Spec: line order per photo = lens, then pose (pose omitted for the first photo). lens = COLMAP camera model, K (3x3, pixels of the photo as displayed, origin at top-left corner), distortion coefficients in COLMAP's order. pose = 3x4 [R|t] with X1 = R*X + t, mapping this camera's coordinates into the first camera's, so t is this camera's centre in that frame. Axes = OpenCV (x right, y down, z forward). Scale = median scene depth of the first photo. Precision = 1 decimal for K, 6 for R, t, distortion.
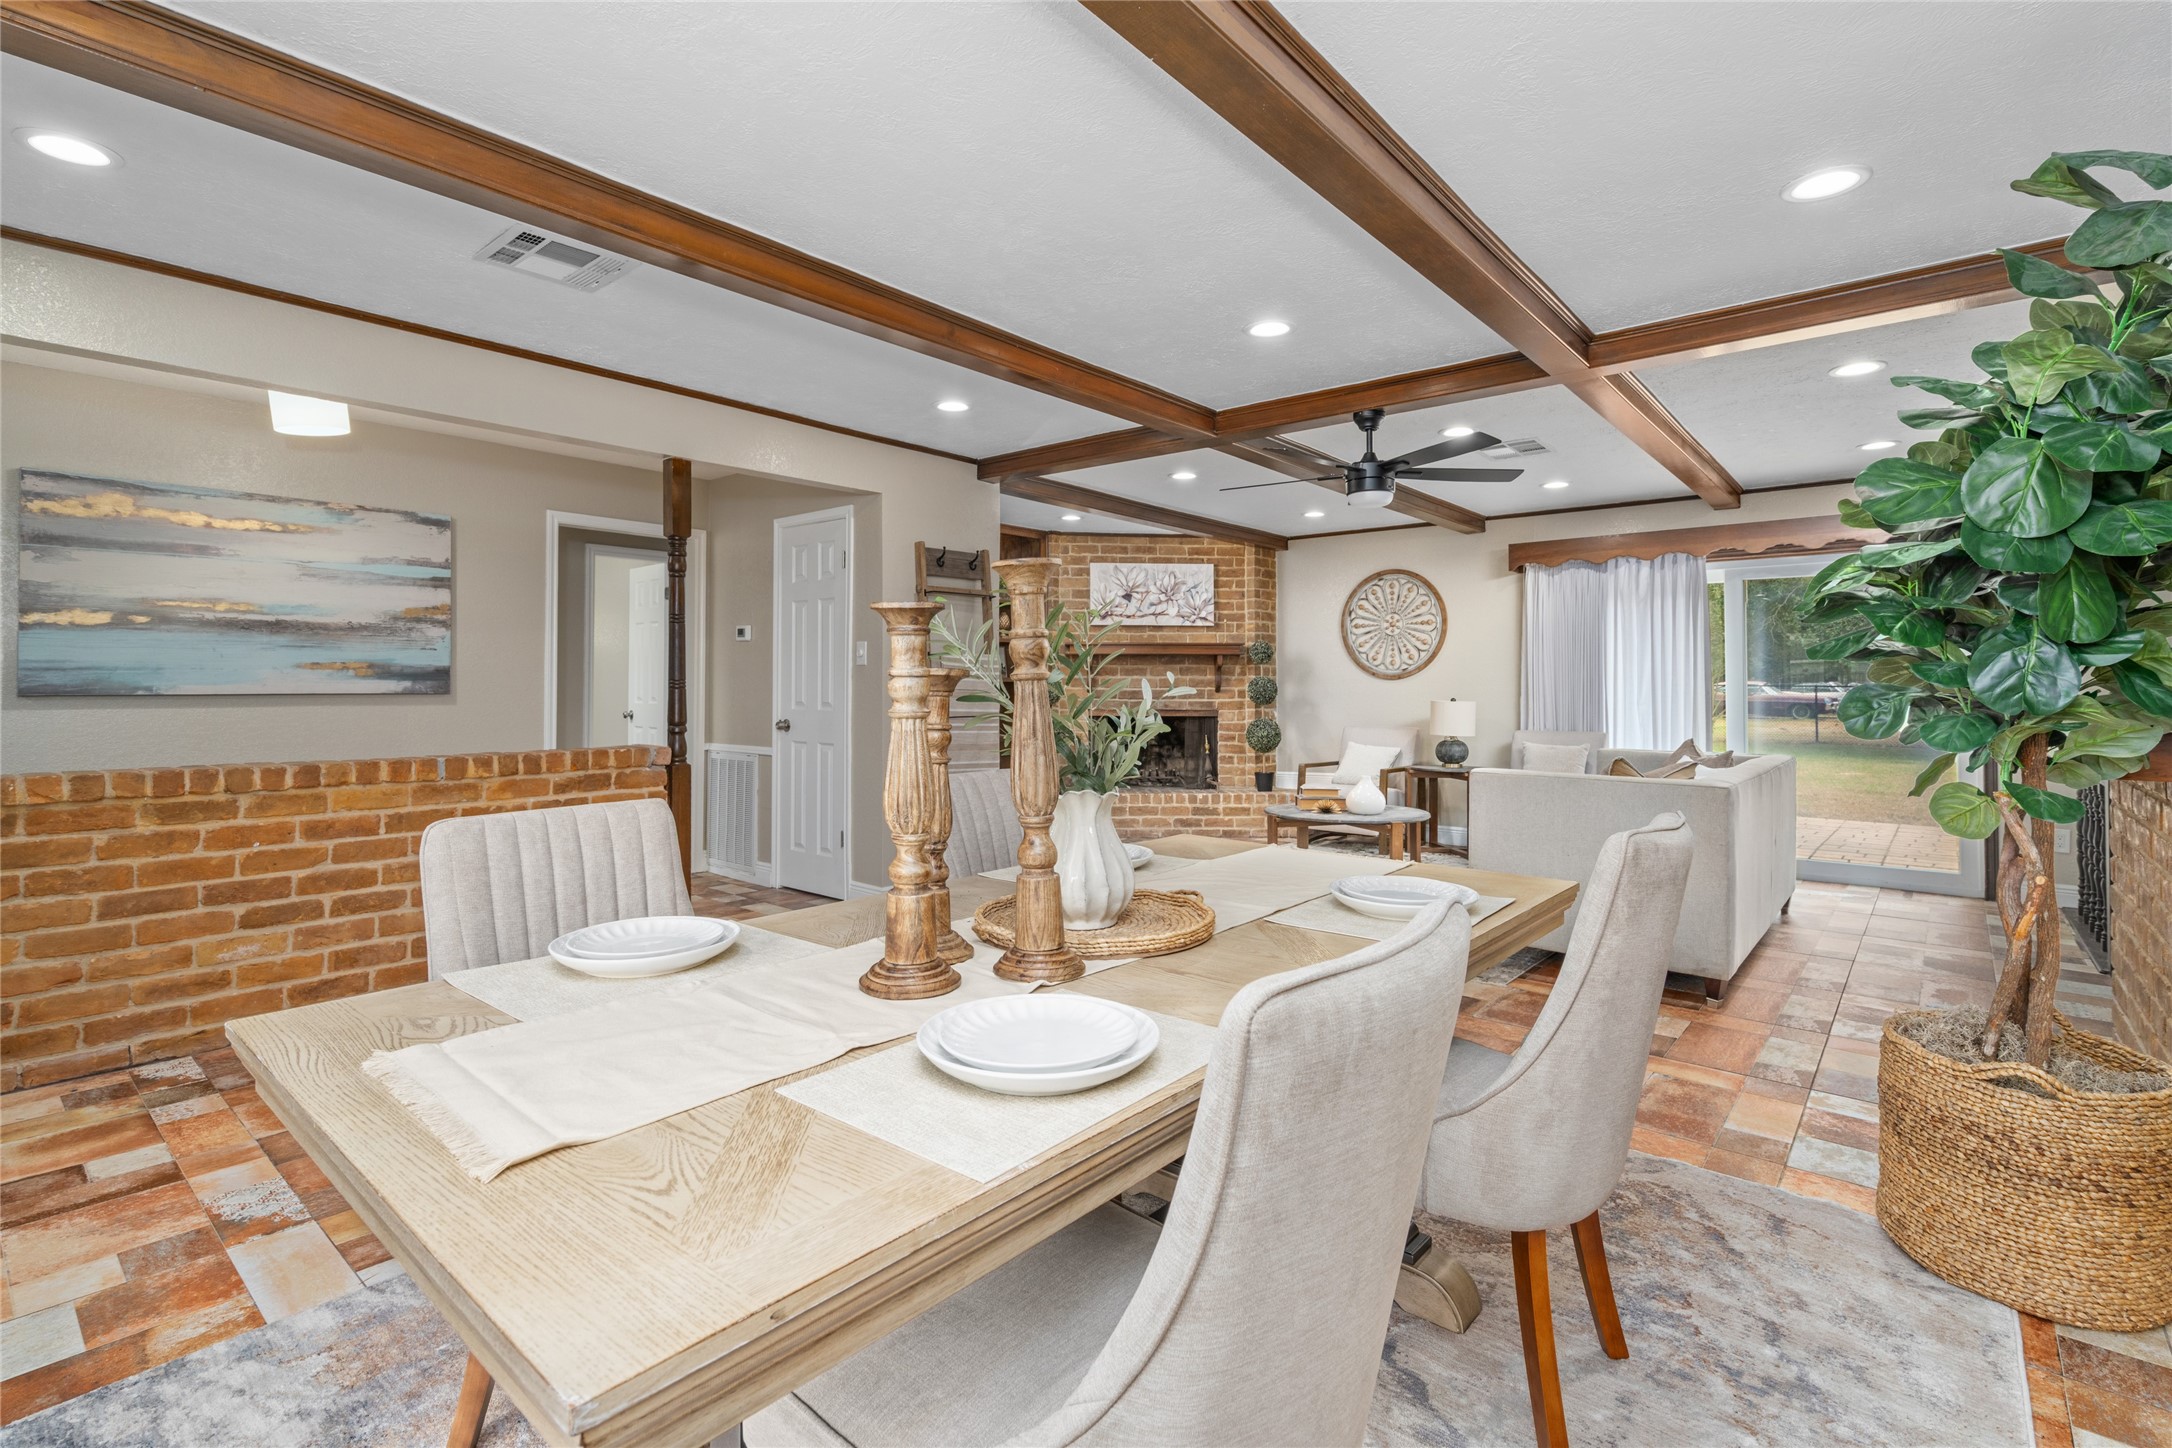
lens RADIAL K [[1011.6, 0, 1087.5], [0, 1011.6, 655.8], [0, 0, 1]] dist [-0.002901, -0.000482]
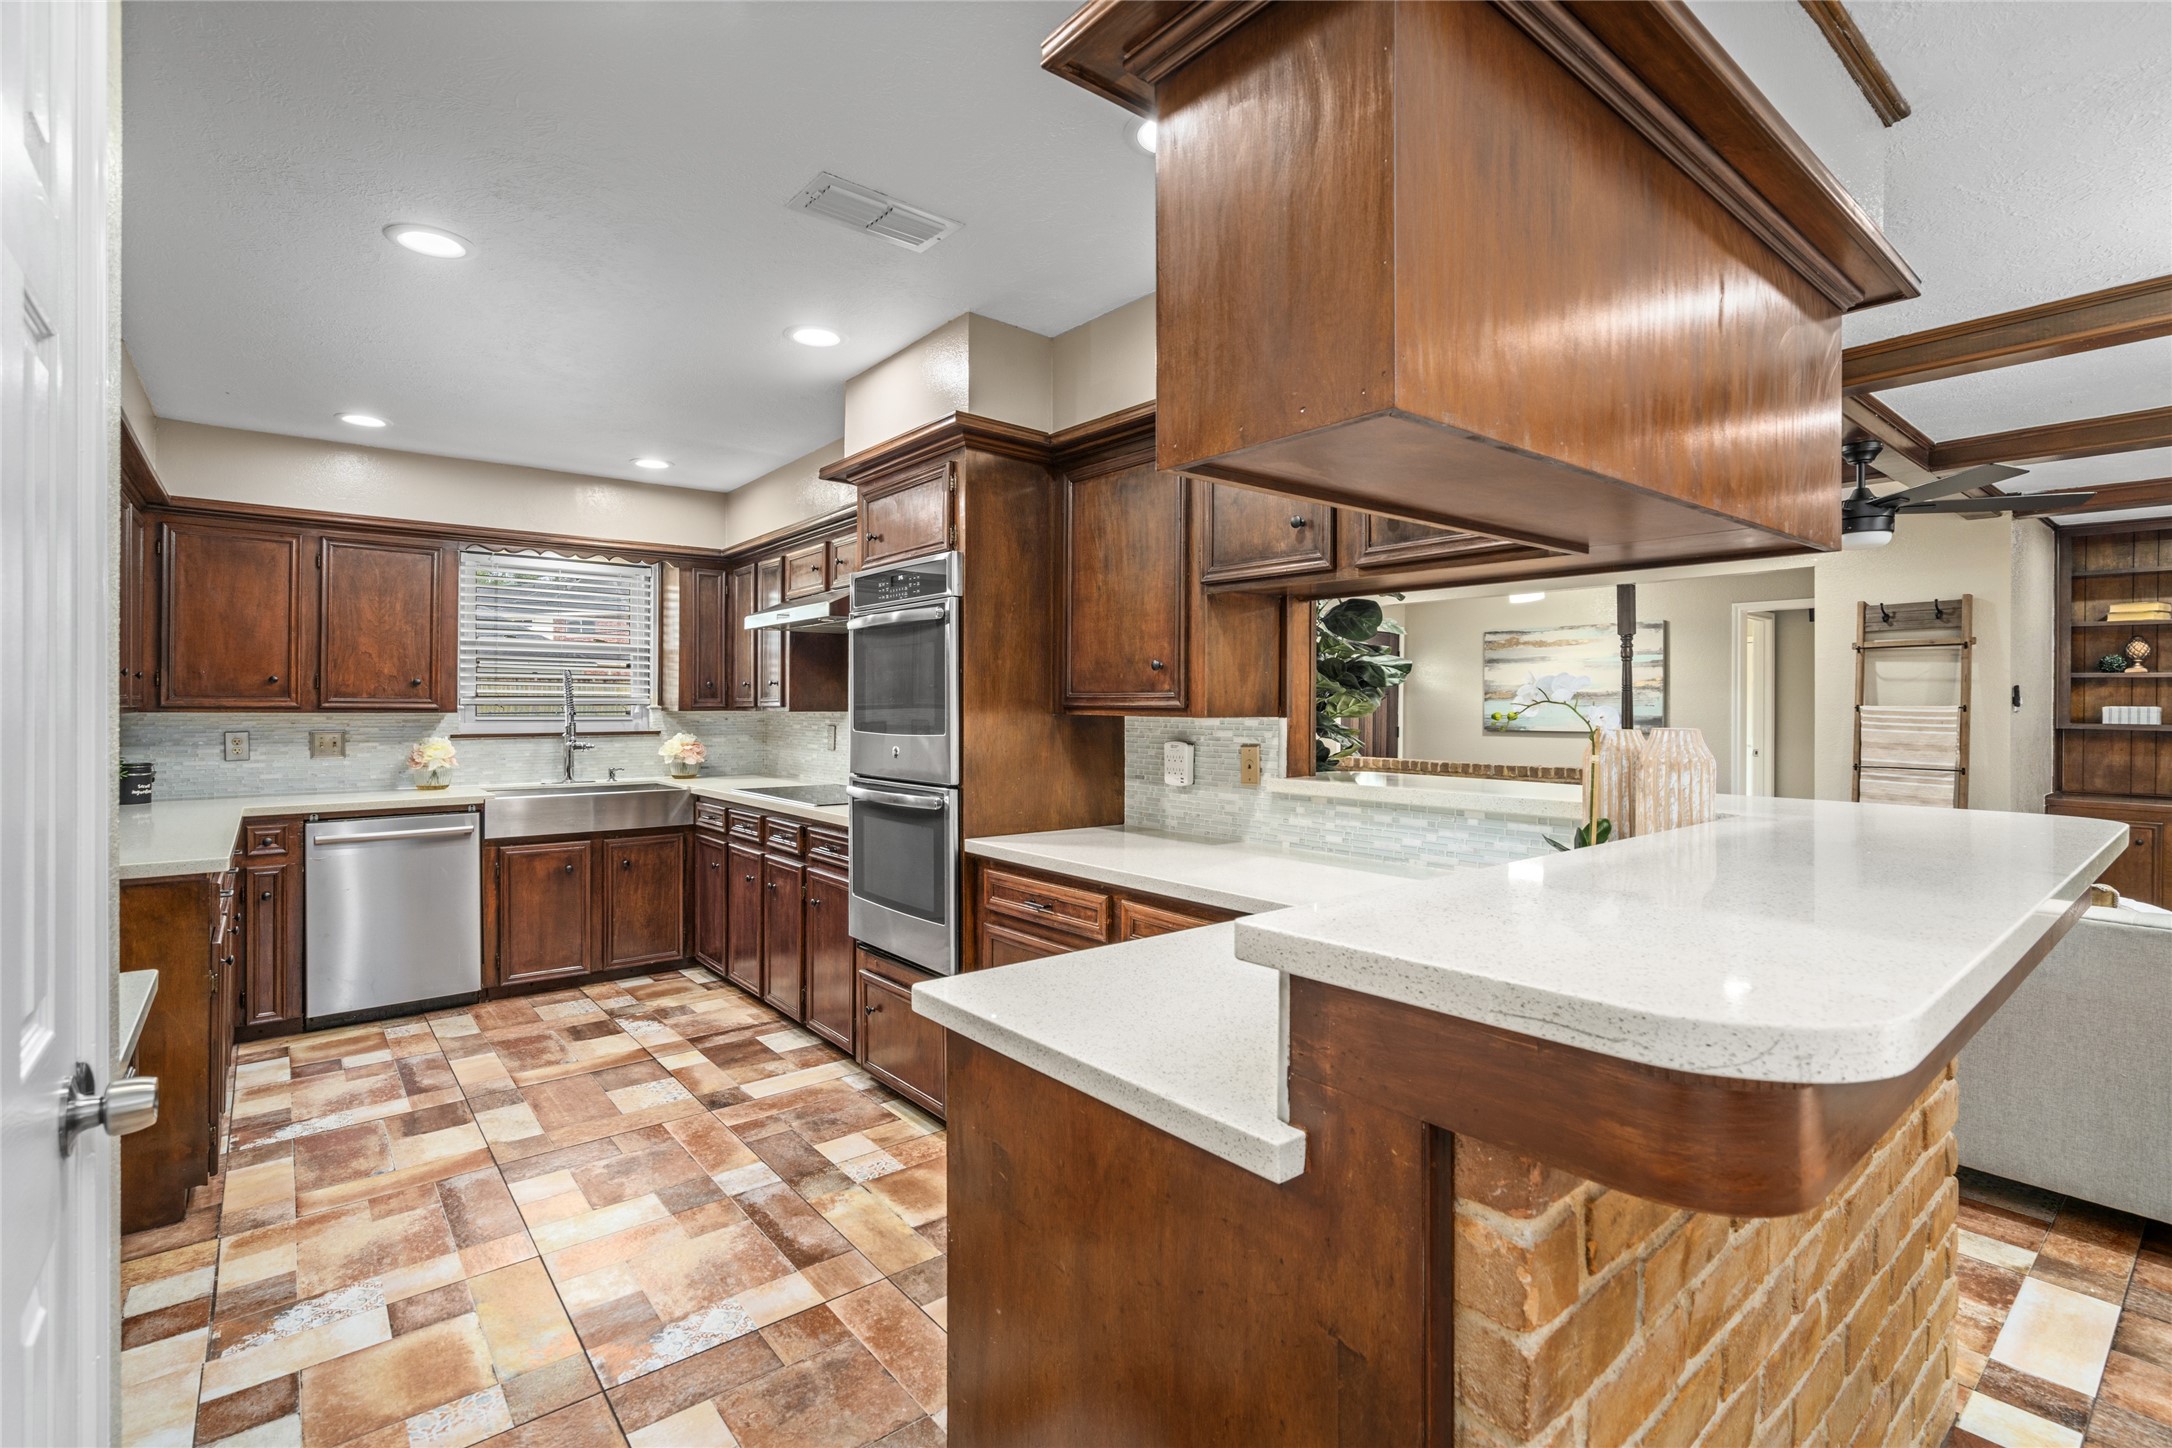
lens RADIAL K [[992.1, 0, 1080.3], [0, 992.1, 703.9], [0, 0, 1]] dist [-0.000727, 0.000194]
pose [[-0.184162, -0.006039, -0.982877, 0.747395], [0.024487, 0.999643, -0.010731, -0.010206], [0.982591, -0.026043, -0.183949, 0.279952]]
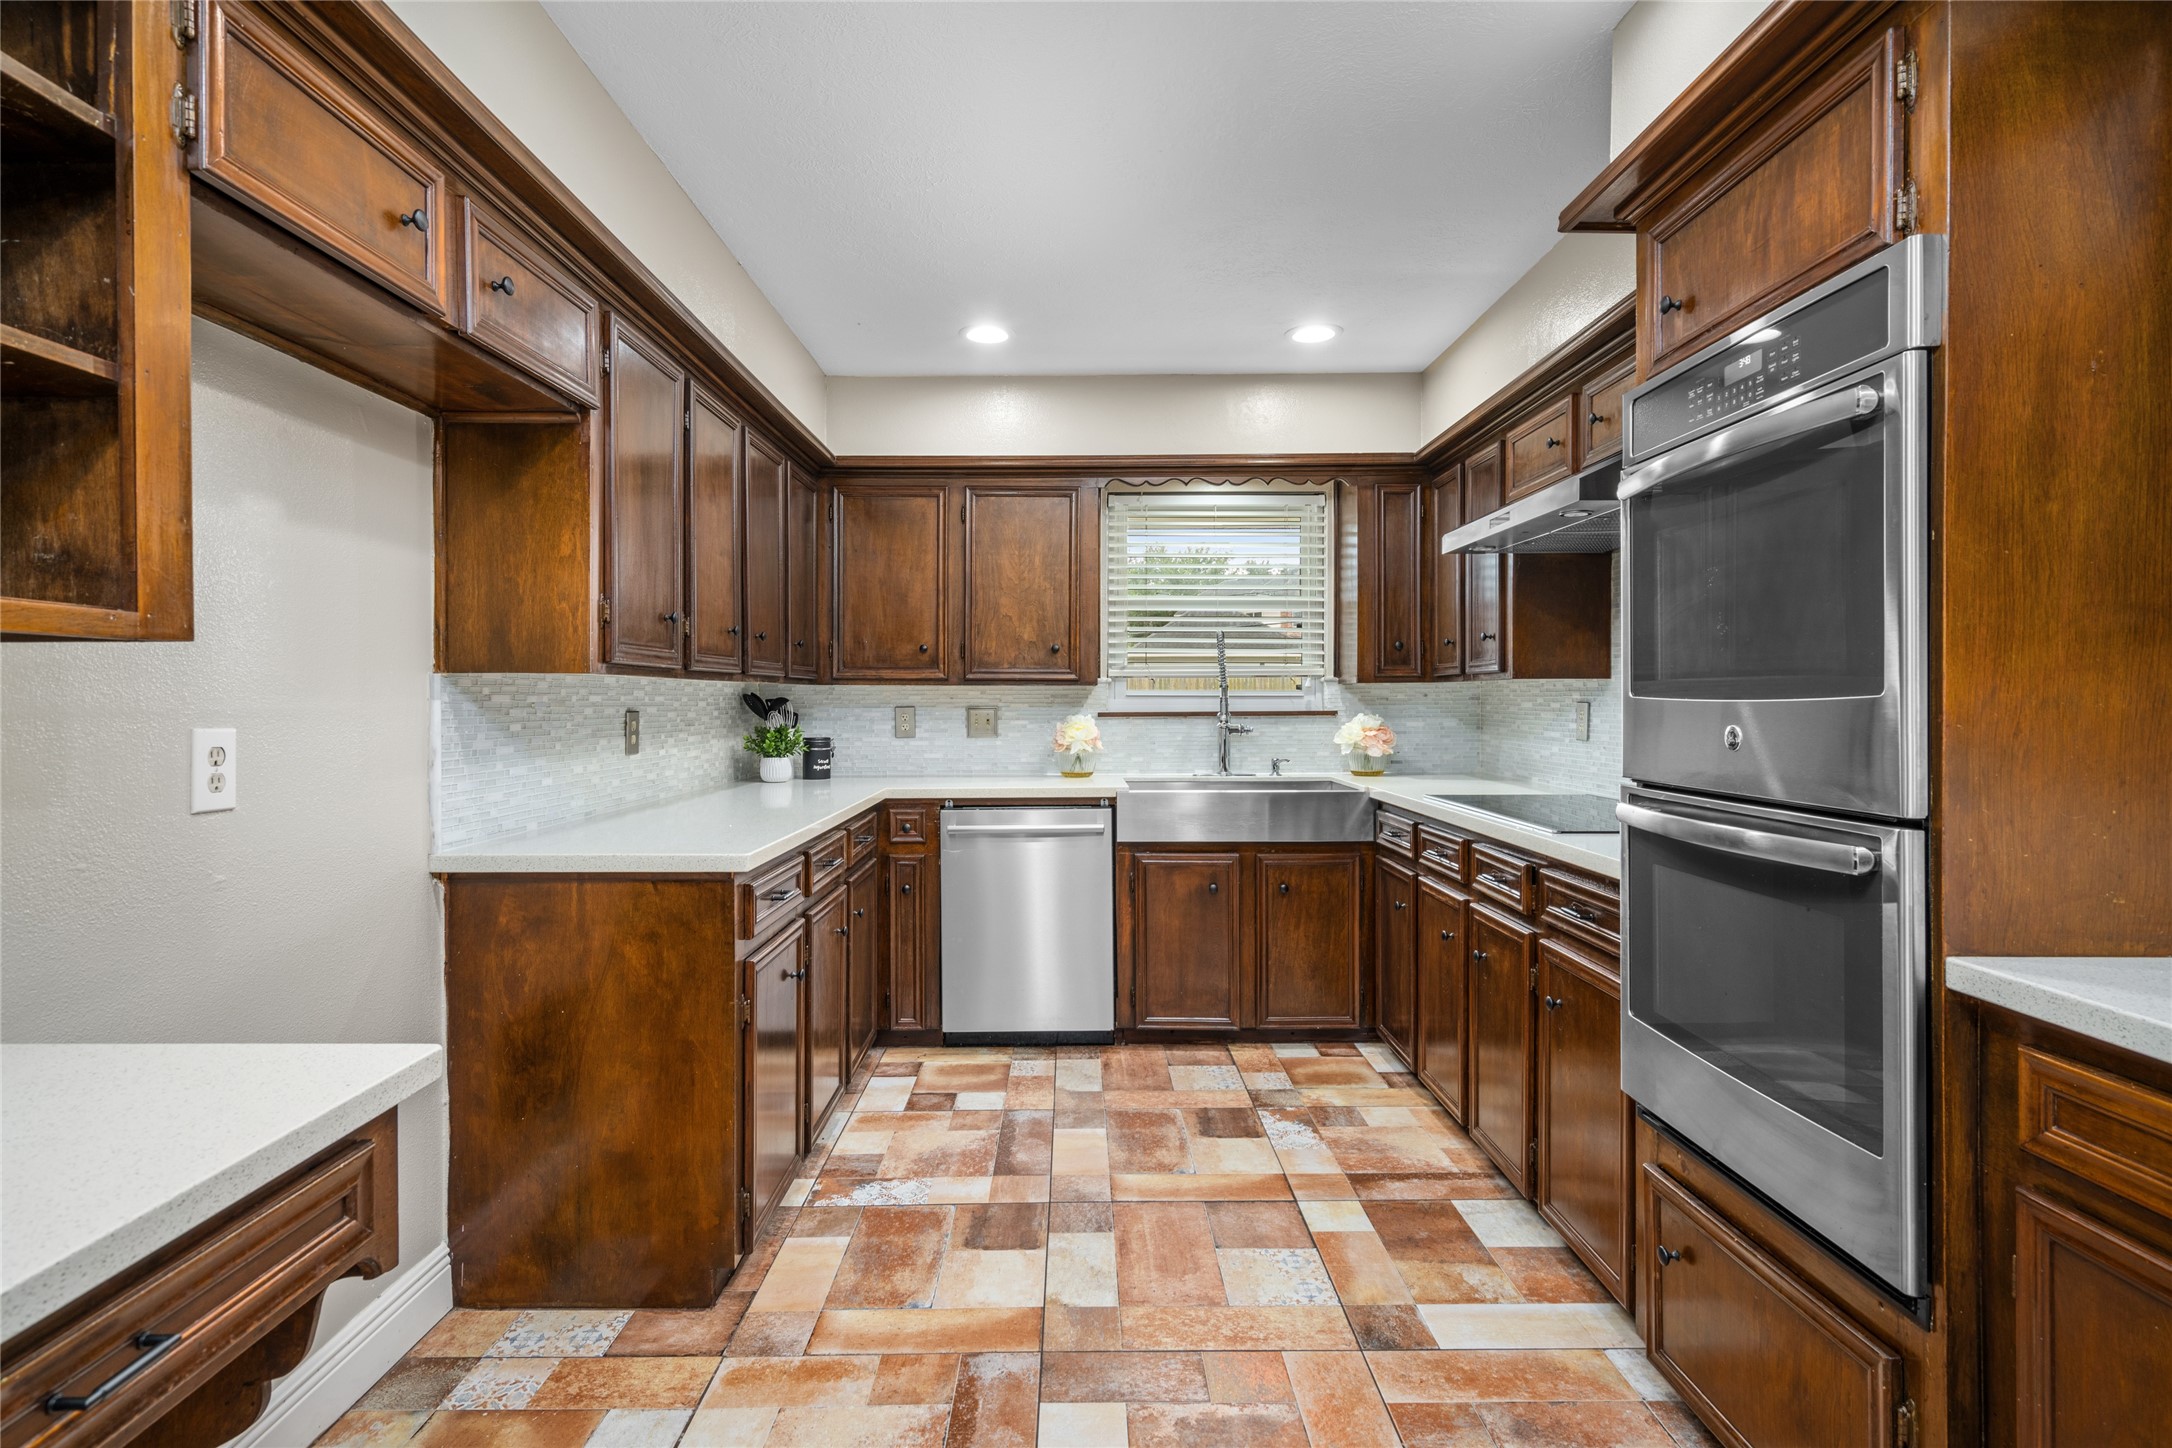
lens RADIAL K [[1084.9, 0, 1077.9], [0, 1084.9, 712.7], [0, 0, 1]] dist [-0.000391, 0.000111]
pose [[-0.760404, 0.006648, -0.649417, 0.578255], [0.018018, 0.999779, -0.010863, -0.000702], [0.649201, -0.019962, -0.760355, 0.200462]]
